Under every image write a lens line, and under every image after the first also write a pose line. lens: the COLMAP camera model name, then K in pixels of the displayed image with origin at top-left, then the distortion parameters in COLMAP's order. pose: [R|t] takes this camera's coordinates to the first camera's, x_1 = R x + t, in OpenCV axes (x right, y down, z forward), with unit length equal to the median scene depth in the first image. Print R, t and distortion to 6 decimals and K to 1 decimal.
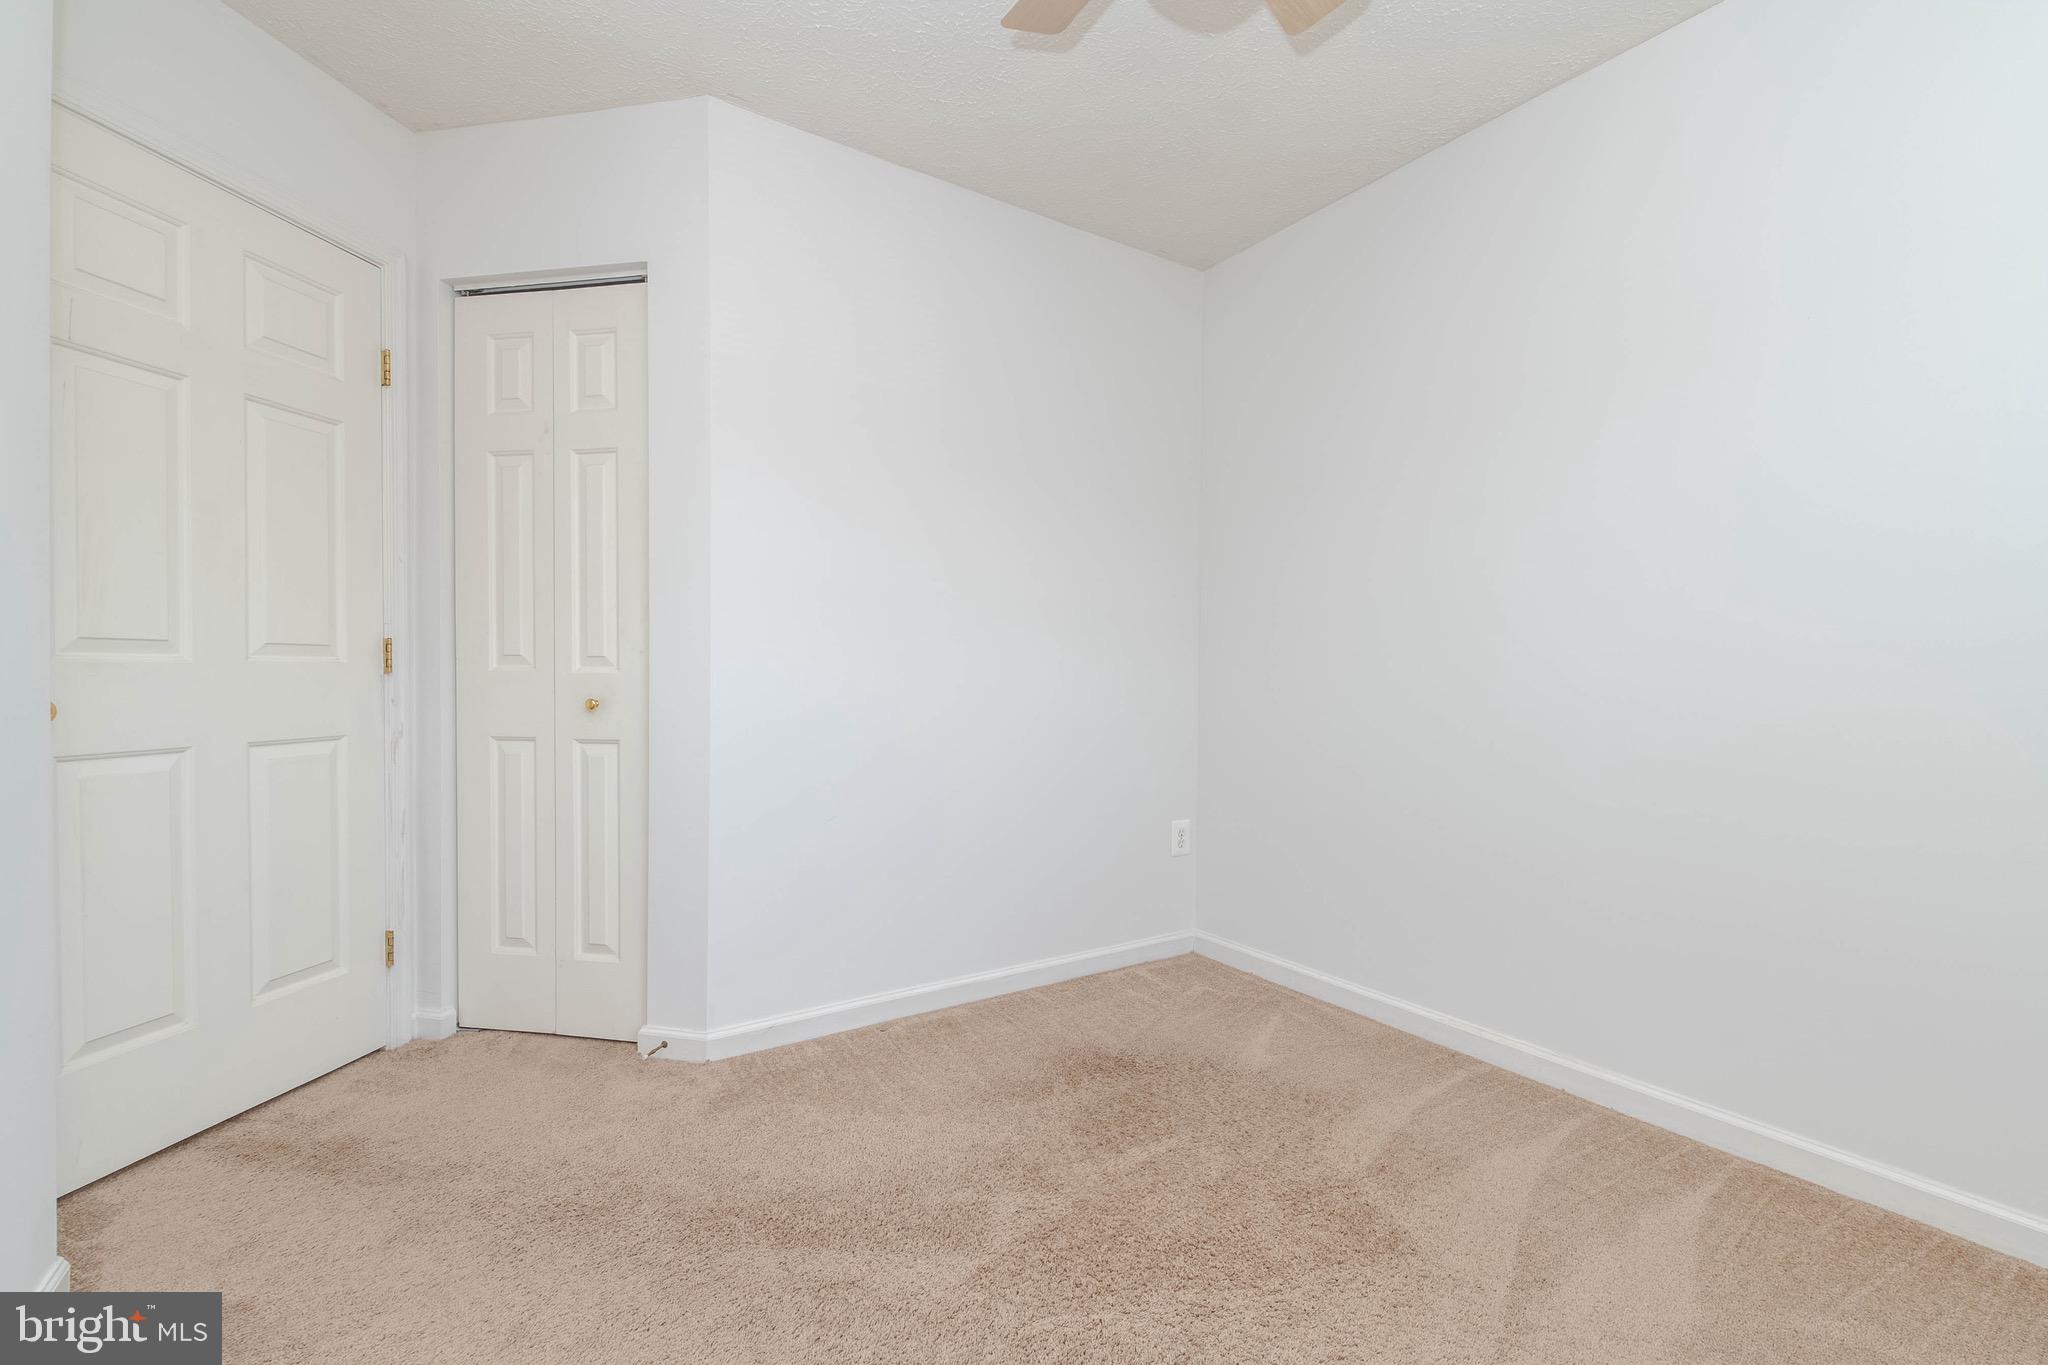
lens RADIAL K [[919.1, 0, 1033.4], [0, 919.1, 685.3], [0, 0, 1]] dist [-0.002429, -0.008461]
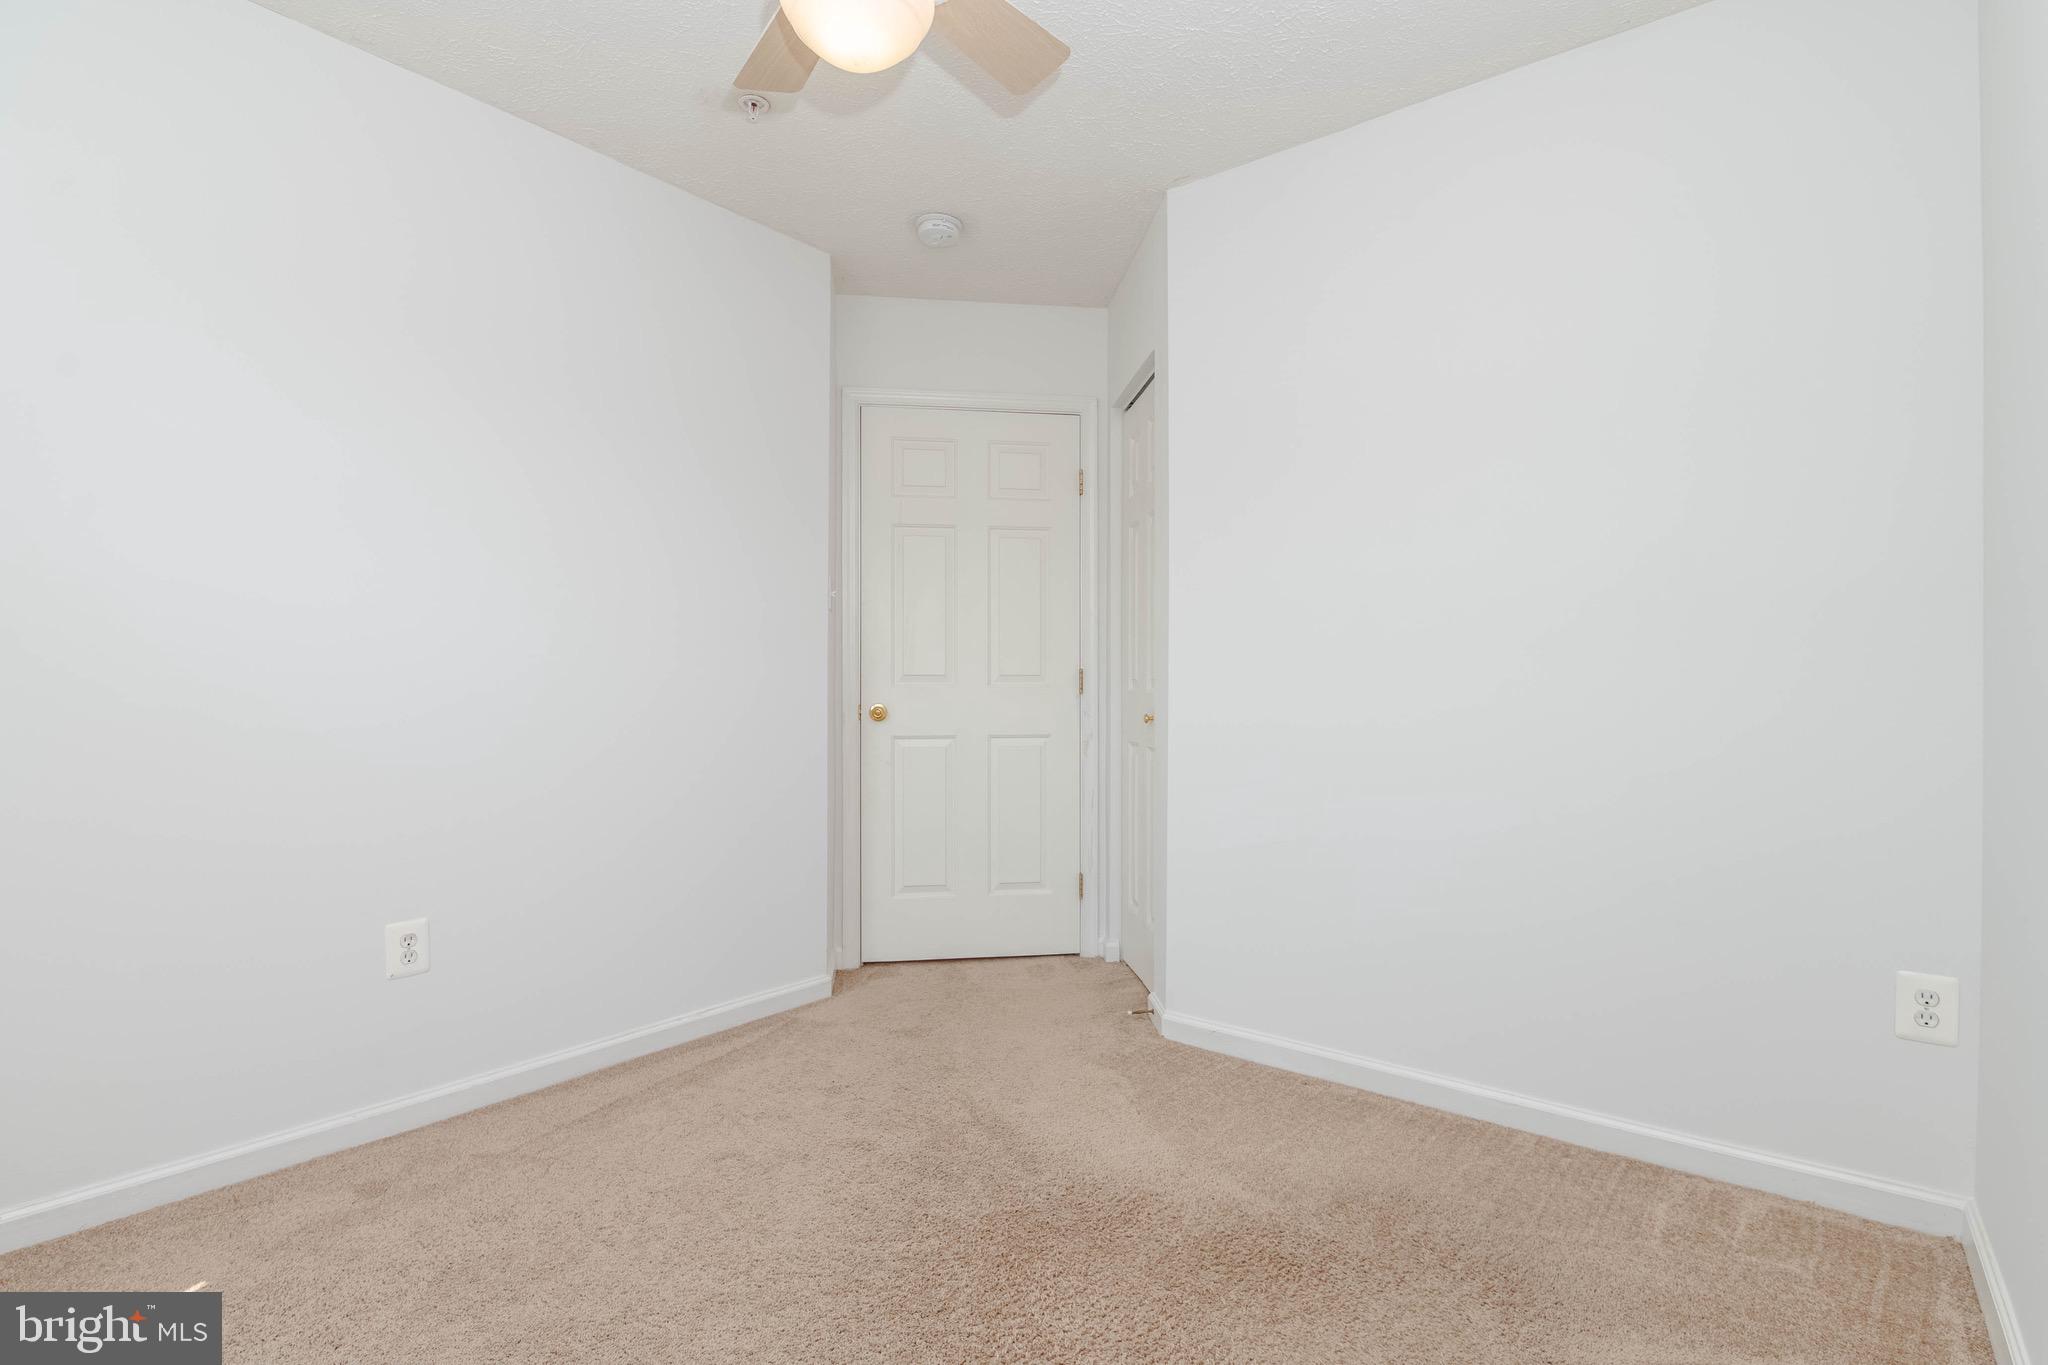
lens RADIAL K [[965.6, 0, 1028.4], [0, 965.6, 681.6], [0, 0, 1]] dist [-0.003760, -0.003367]
pose [[0.286547, -0.014748, -0.957953, 0.648835], [-0.011175, 0.999762, -0.018734, -0.002115], [0.958001, 0.016073, 0.286314, 0.435005]]
